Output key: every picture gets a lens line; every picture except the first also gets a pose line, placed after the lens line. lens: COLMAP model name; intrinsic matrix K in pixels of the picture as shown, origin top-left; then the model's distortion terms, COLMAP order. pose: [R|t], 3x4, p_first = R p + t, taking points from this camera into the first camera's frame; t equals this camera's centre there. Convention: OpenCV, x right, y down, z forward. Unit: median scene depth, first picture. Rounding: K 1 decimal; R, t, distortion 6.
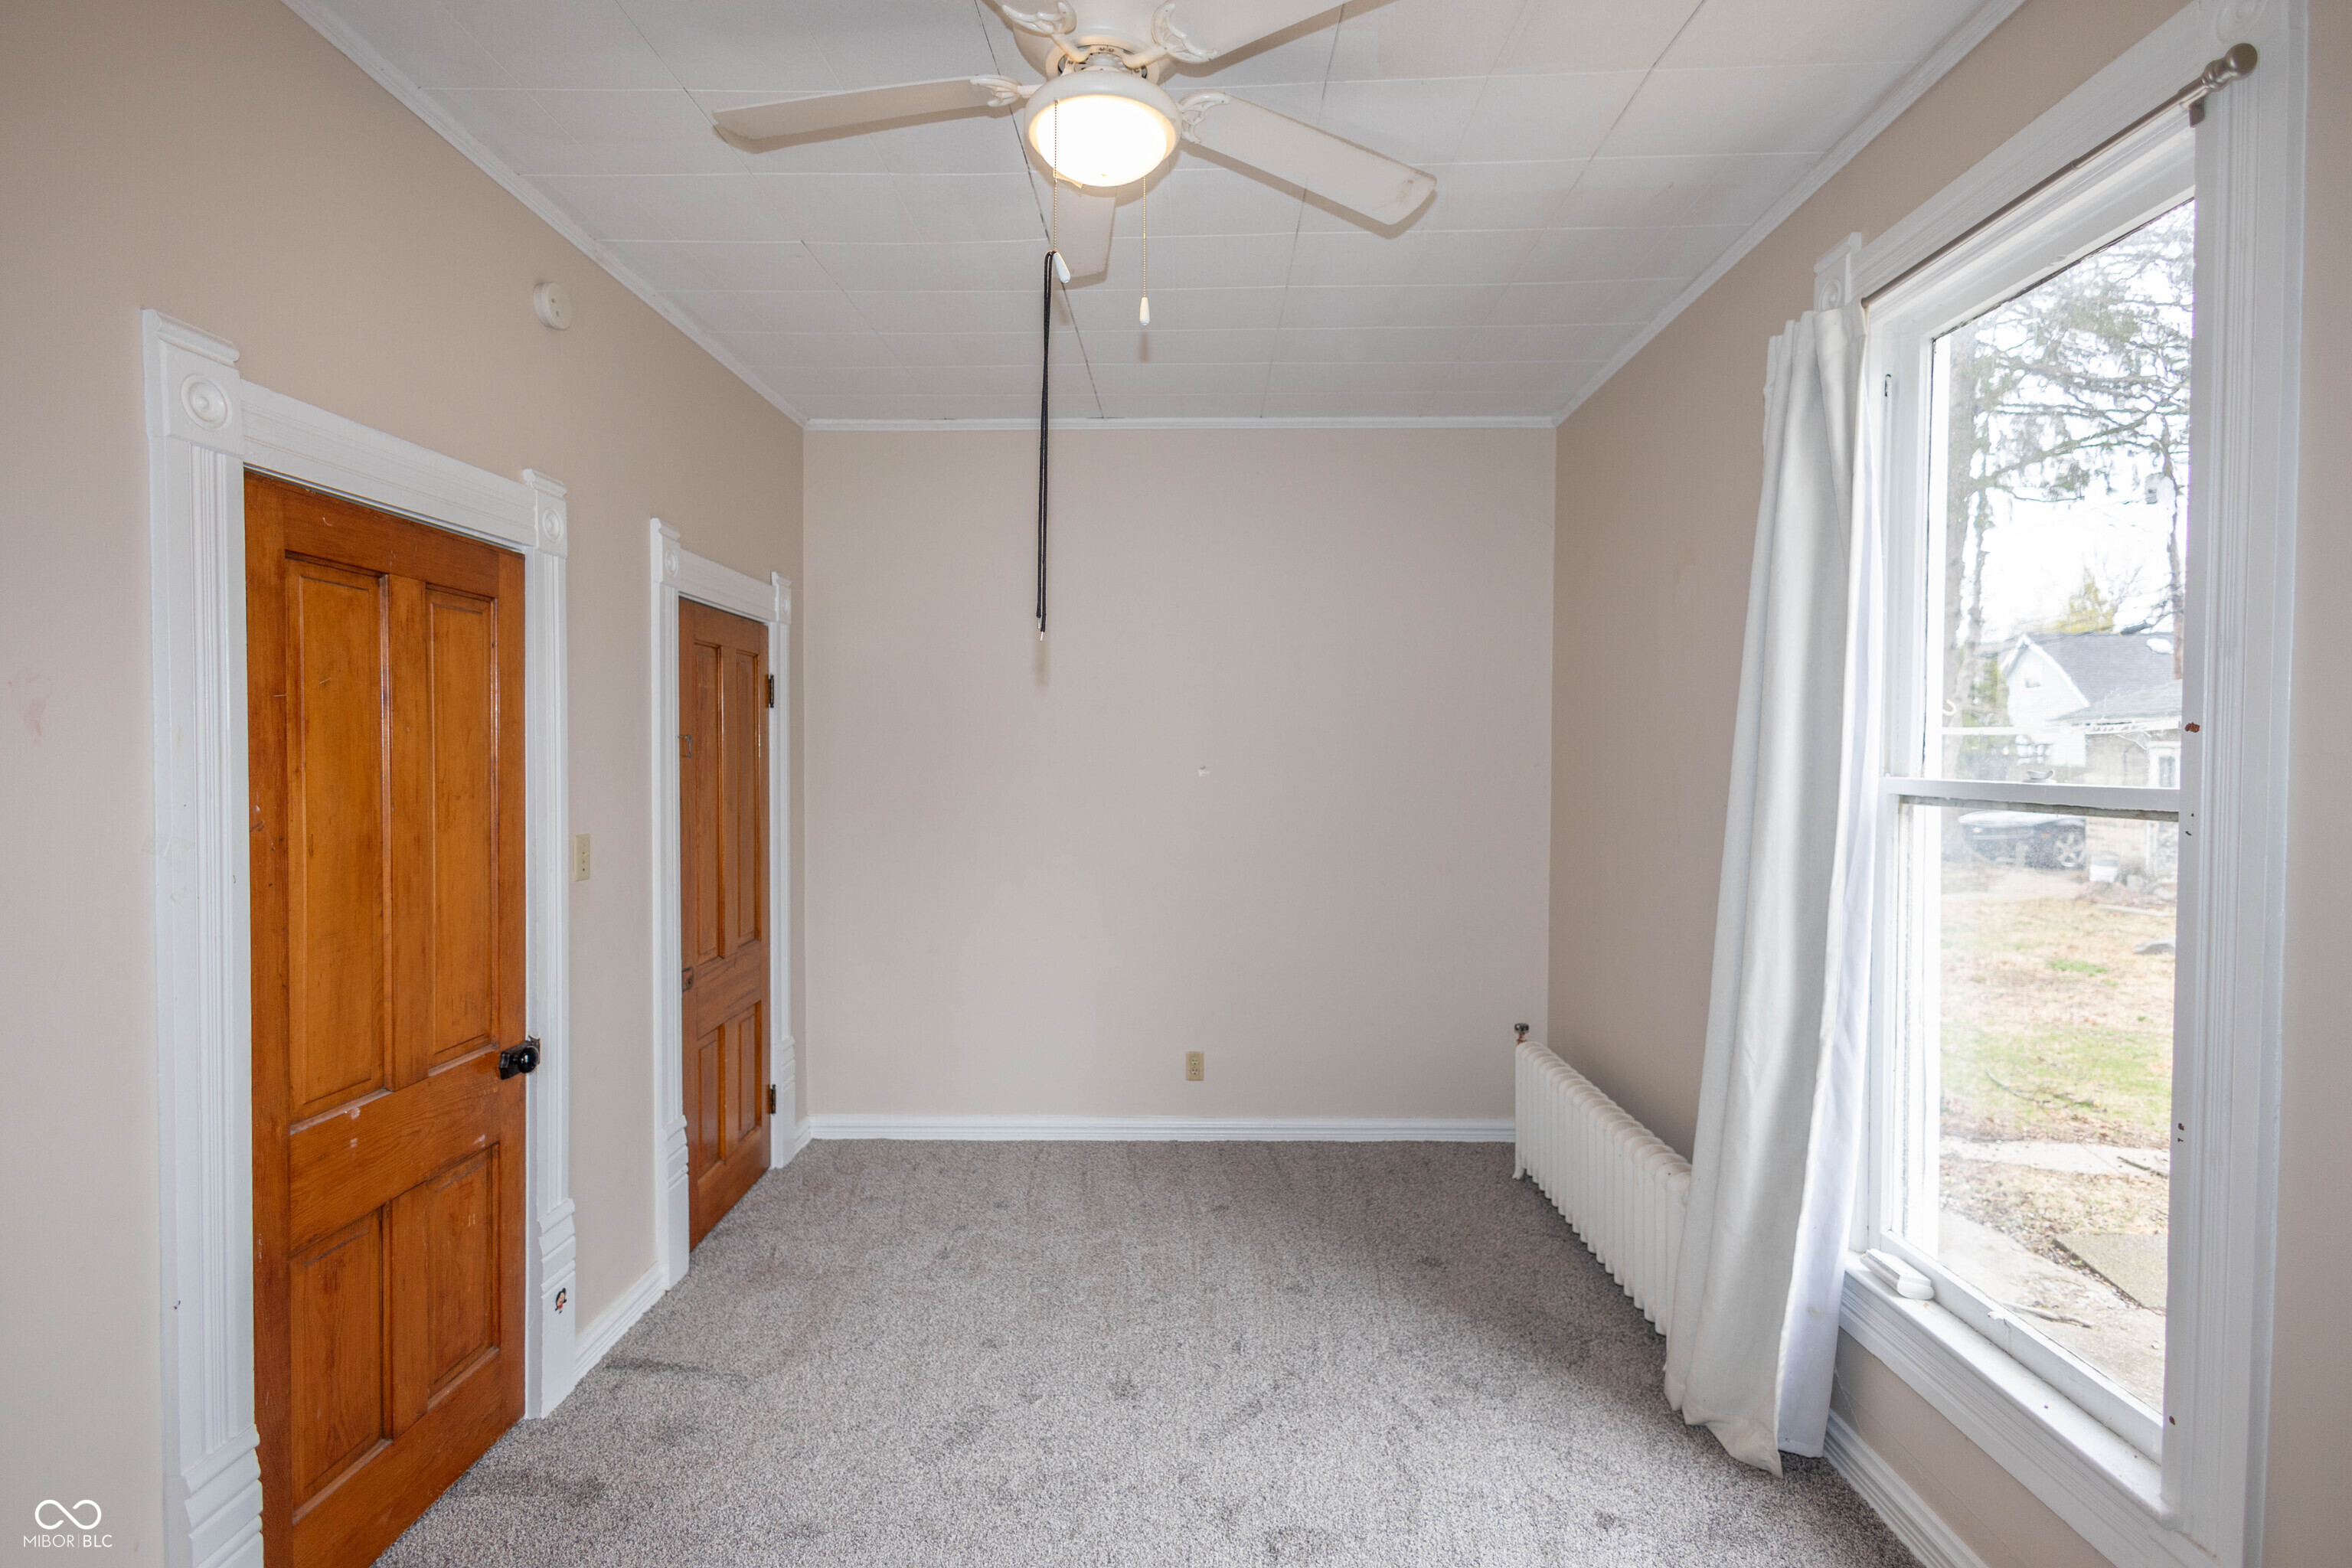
lens RADIAL K [[1082.7, 0, 1186.3], [0, 1082.7, 781.1], [0, 0, 1]] dist [0.010060, -0.001190]
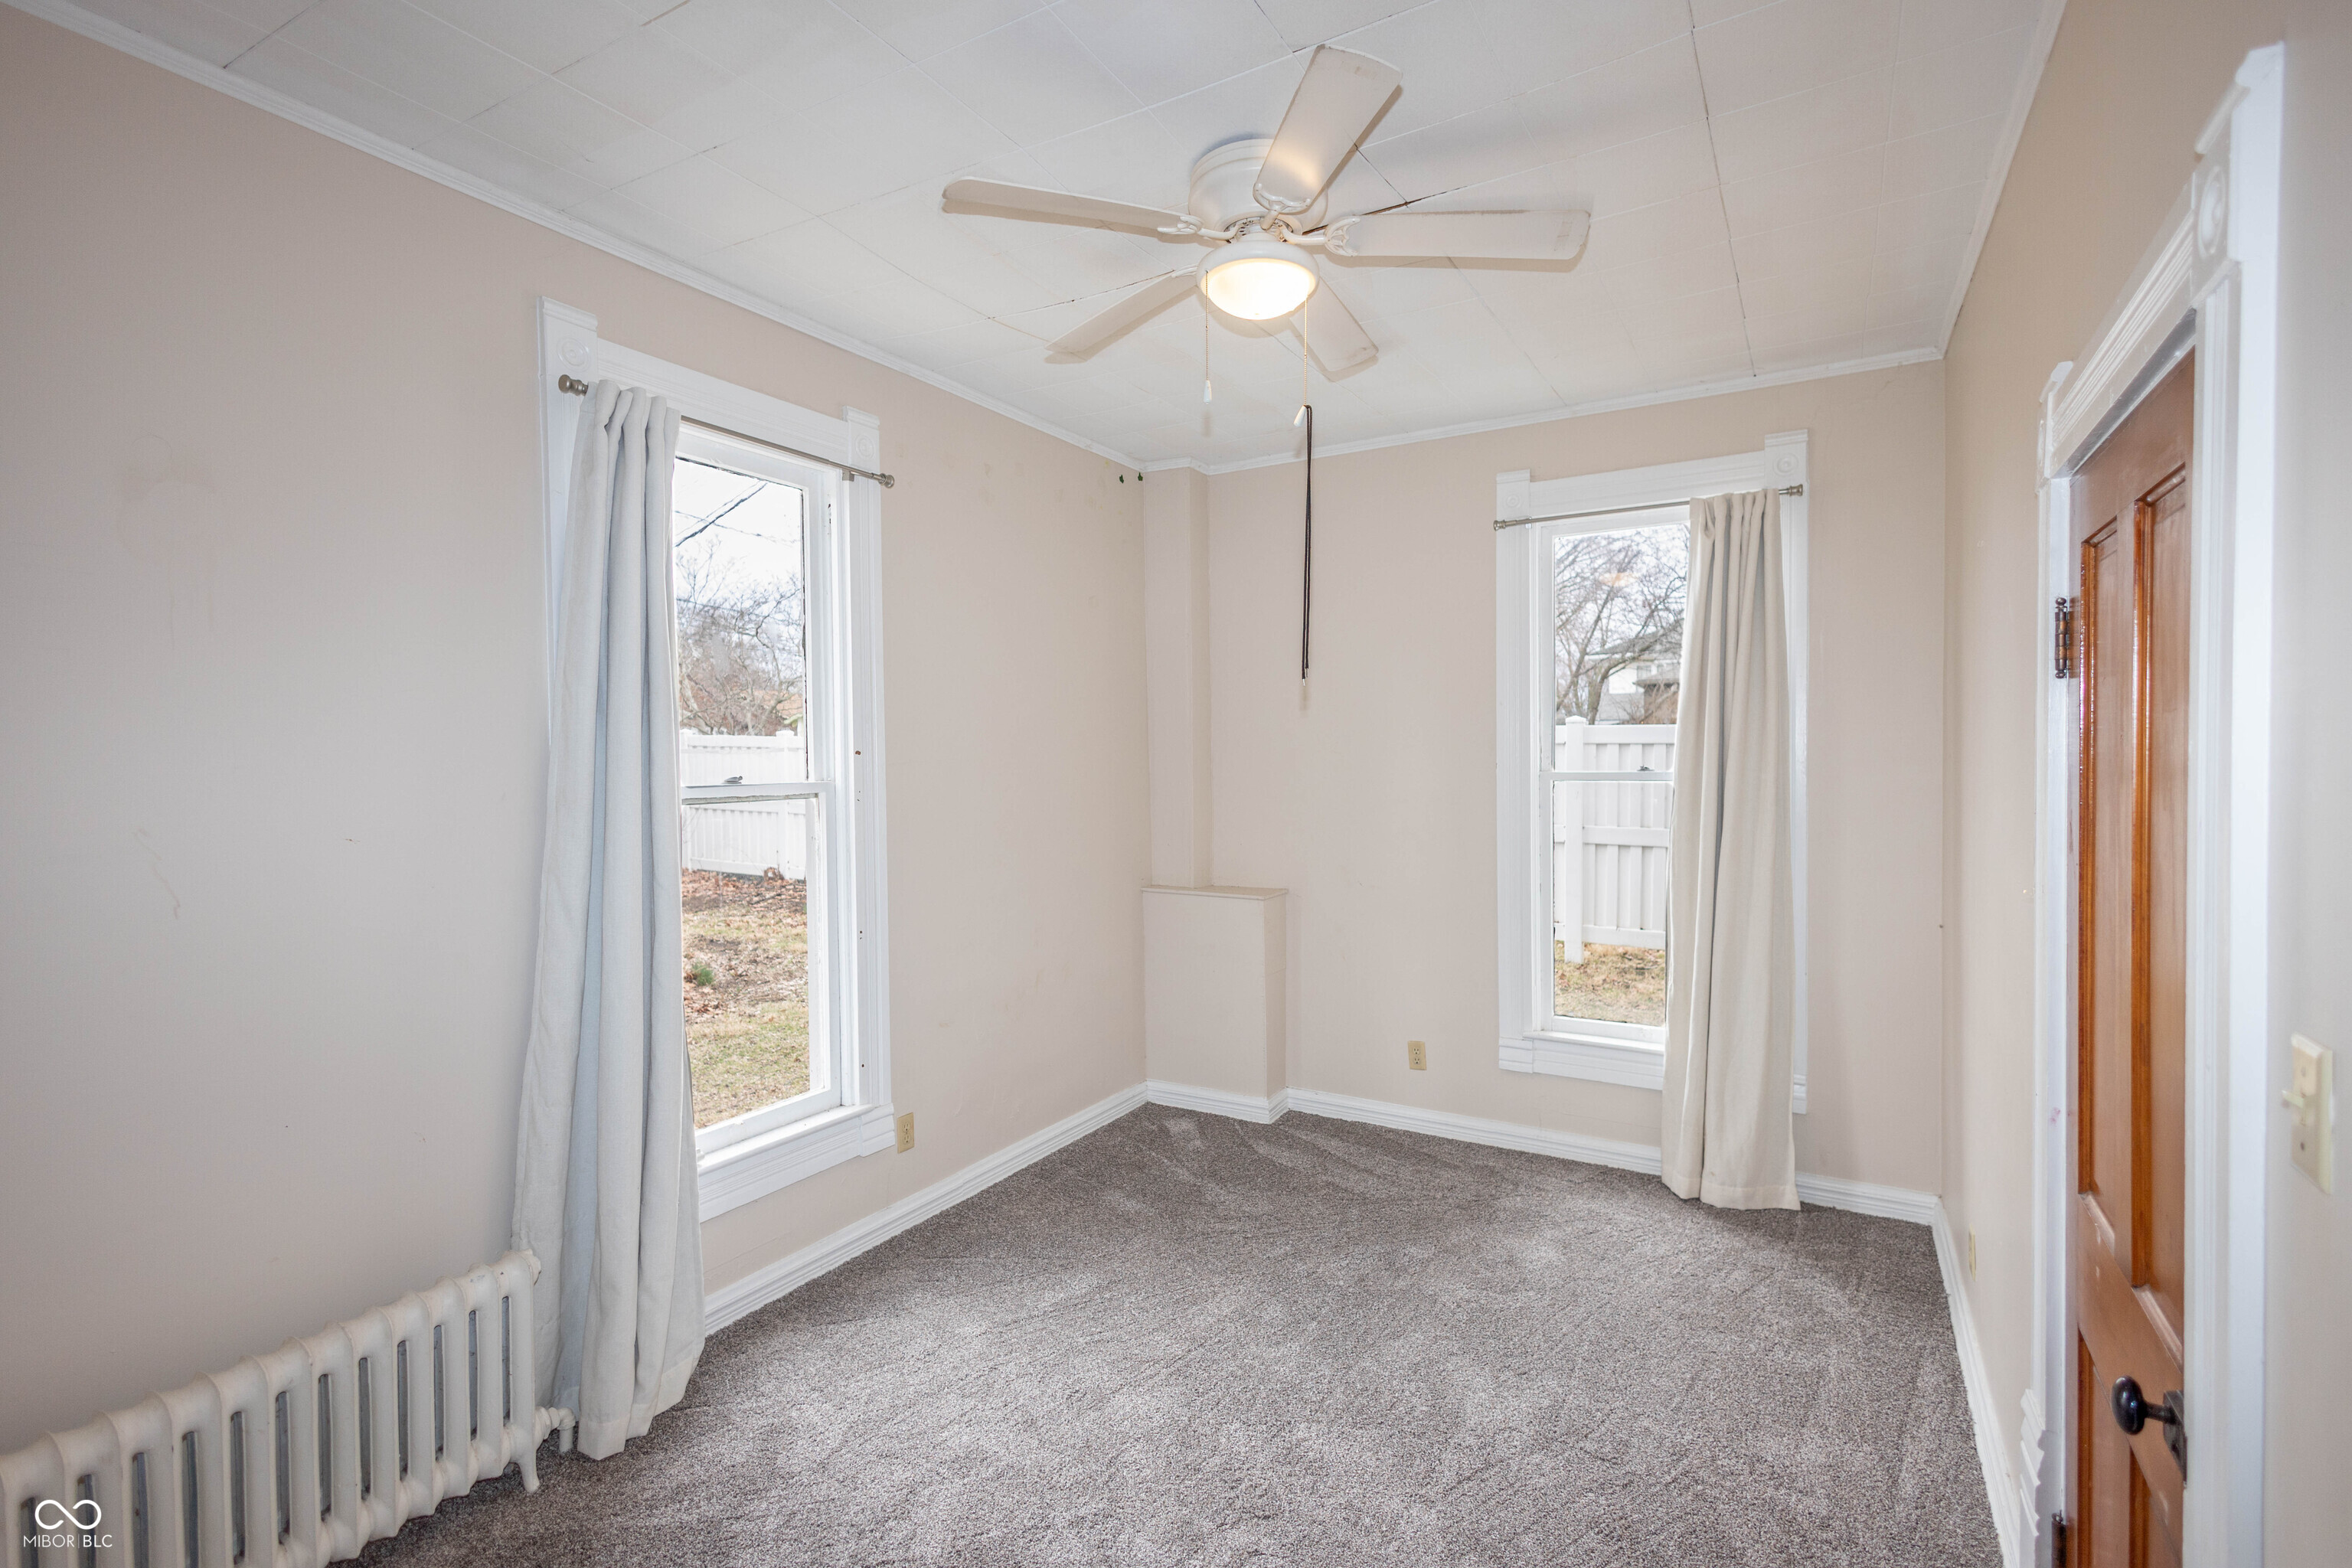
lens RADIAL K [[1078.3, 0, 1181.5], [0, 1078.3, 780.4], [0, 0, 1]] dist [0.015142, -0.004792]
pose [[-0.866761, -0.008599, 0.498650, -0.581919], [0.017646, 0.998696, 0.047895, -0.066861], [-0.498412, 0.050313, -0.865479, 1.982840]]
